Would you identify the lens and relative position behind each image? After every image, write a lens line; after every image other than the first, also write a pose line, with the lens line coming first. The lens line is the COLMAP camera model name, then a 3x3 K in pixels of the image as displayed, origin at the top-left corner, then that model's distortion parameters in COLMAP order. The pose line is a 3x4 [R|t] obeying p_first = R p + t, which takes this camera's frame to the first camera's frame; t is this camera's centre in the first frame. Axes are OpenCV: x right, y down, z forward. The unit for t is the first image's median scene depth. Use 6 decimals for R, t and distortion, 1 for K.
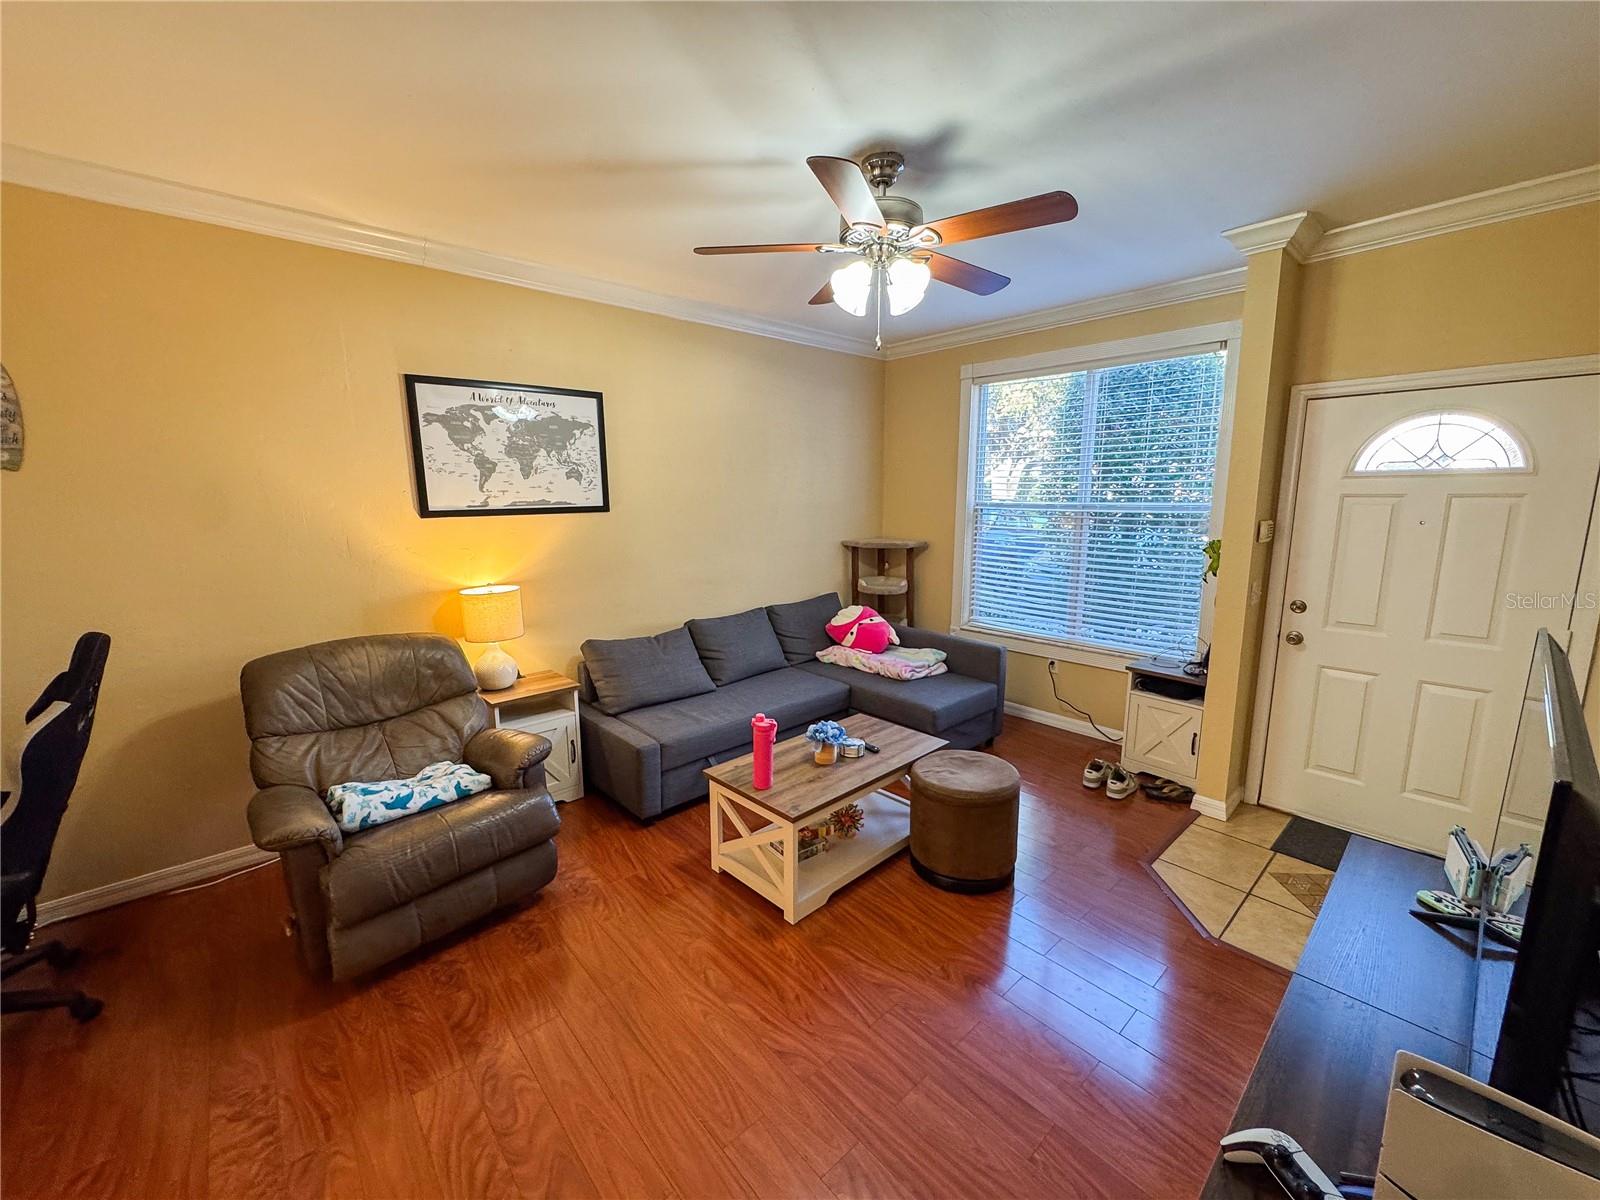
lens RADIAL K [[641.3, 0, 797.7], [0, 641.3, 604.3], [0, 0, 1]] dist [-0.004190, -0.000377]
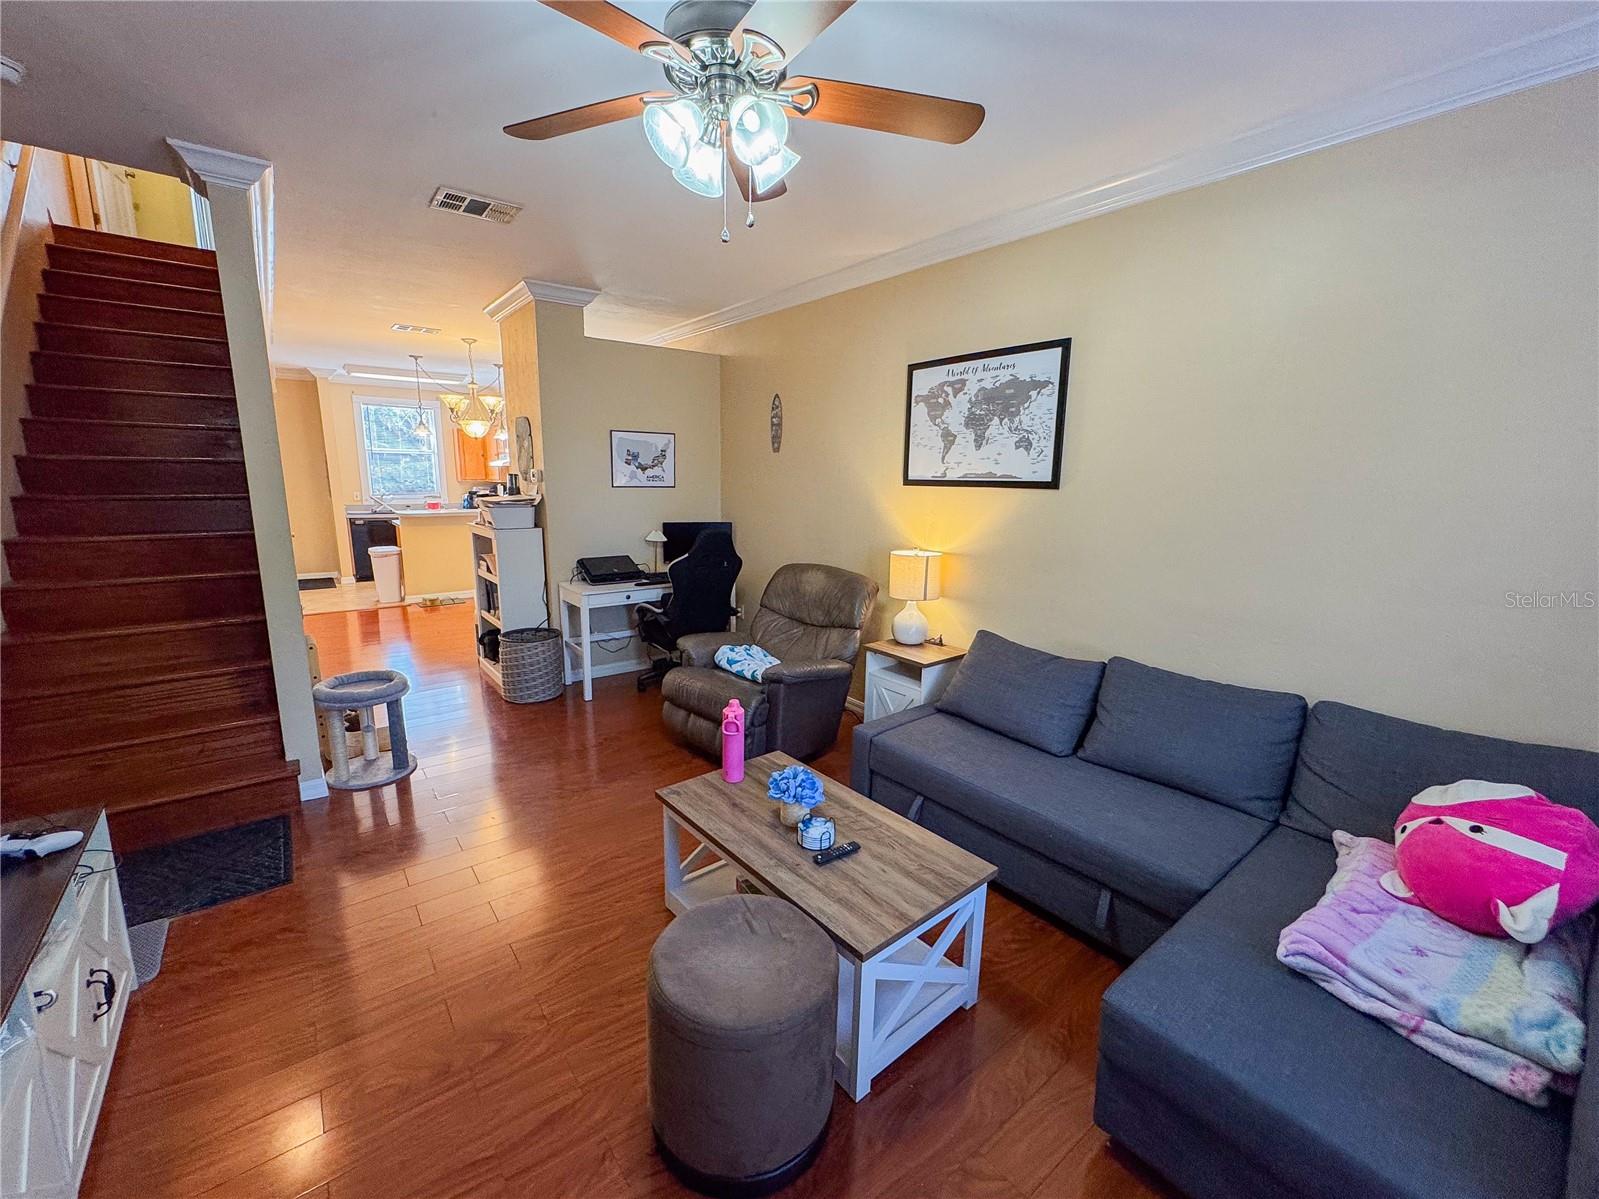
lens RADIAL K [[640.9, 0, 797.2], [0, 640.9, 603.8], [0, 0, 1]] dist [-0.004190, -0.000377]
pose [[-0.055491, 0.200269, -0.978168, 0.599331], [-0.193227, 0.959003, 0.207307, -0.123501], [0.979584, 0.200512, -0.014519, 0.810469]]
